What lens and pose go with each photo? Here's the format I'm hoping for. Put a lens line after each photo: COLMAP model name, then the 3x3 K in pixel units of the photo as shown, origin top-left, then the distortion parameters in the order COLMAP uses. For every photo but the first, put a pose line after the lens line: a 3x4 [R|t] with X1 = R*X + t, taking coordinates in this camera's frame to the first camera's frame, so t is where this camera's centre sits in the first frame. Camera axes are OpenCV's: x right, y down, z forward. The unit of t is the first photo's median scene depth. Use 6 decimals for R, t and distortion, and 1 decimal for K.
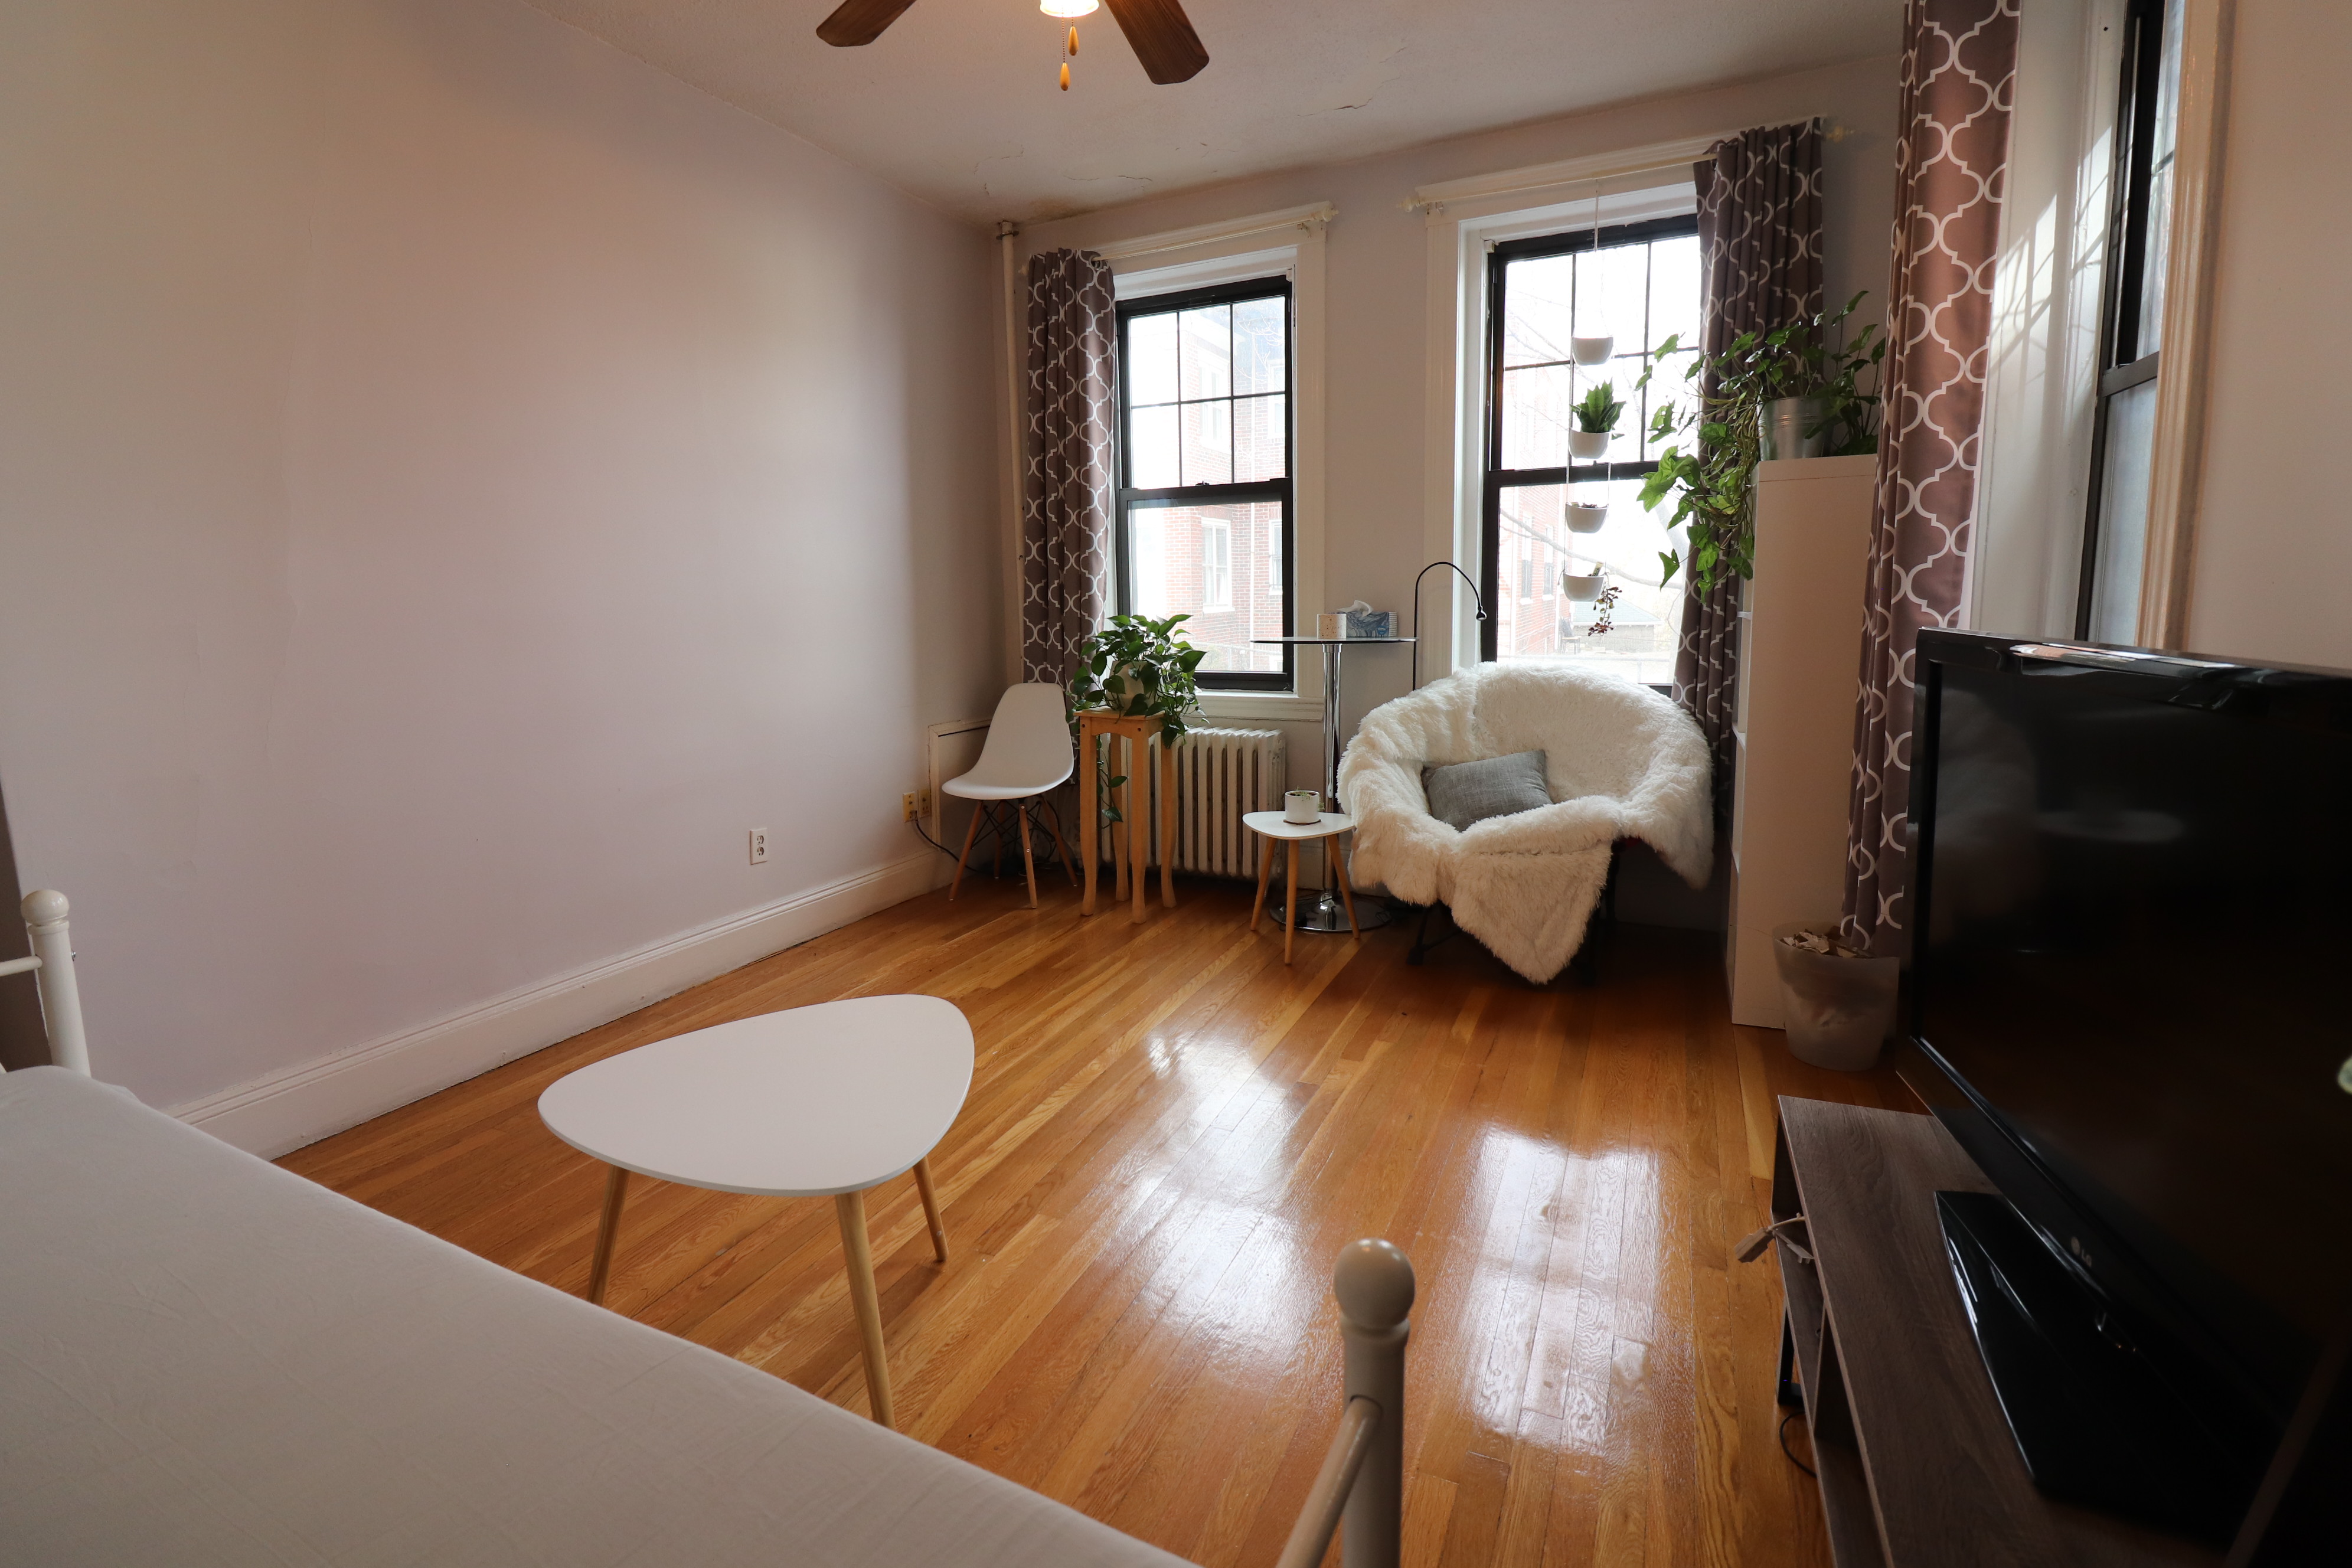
lens RADIAL K [[1093.5, 0, 1179.4], [0, 1093.5, 772.0], [0, 0, 1]] dist [-0.008011, -0.006939]
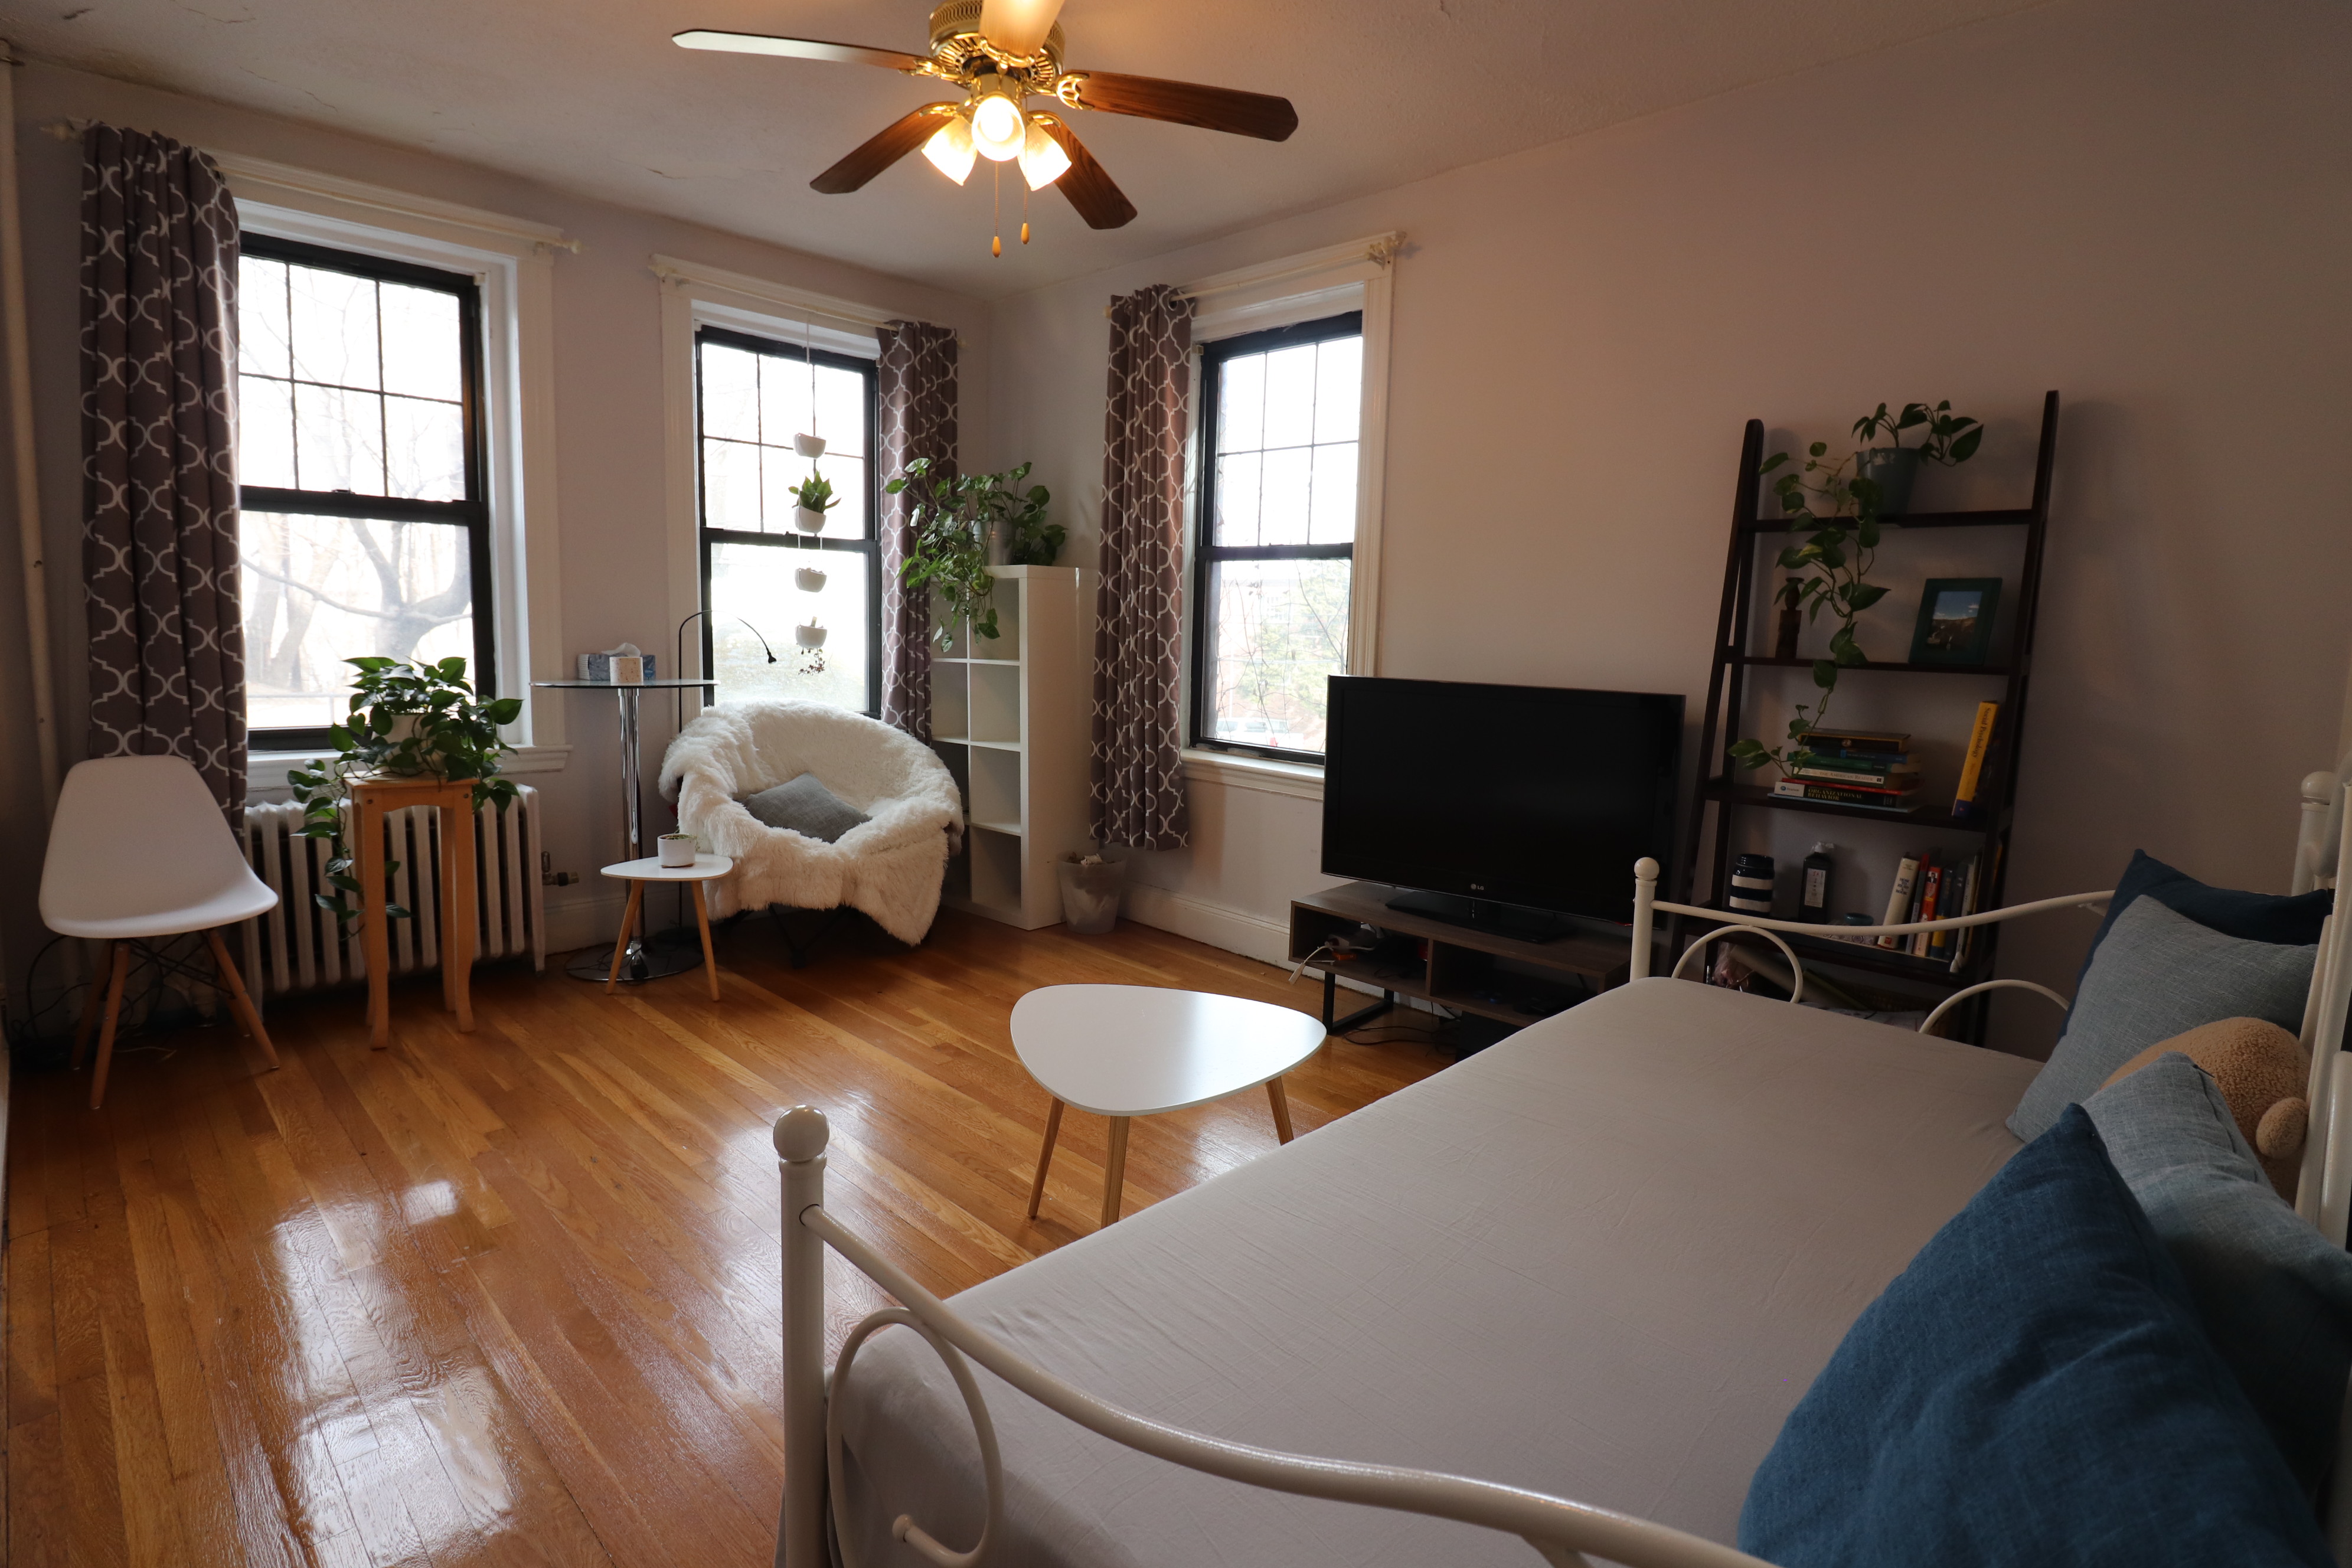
lens RADIAL K [[1093.5, 0, 1177.3], [0, 1093.5, 777.9], [0, 0, 1]] dist [-0.008011, -0.006939]
pose [[0.323629, -0.100277, 0.940855, -0.668378], [0.119034, 0.990783, 0.064654, -0.043121], [-0.938667, 0.091070, 0.332583, 0.227439]]
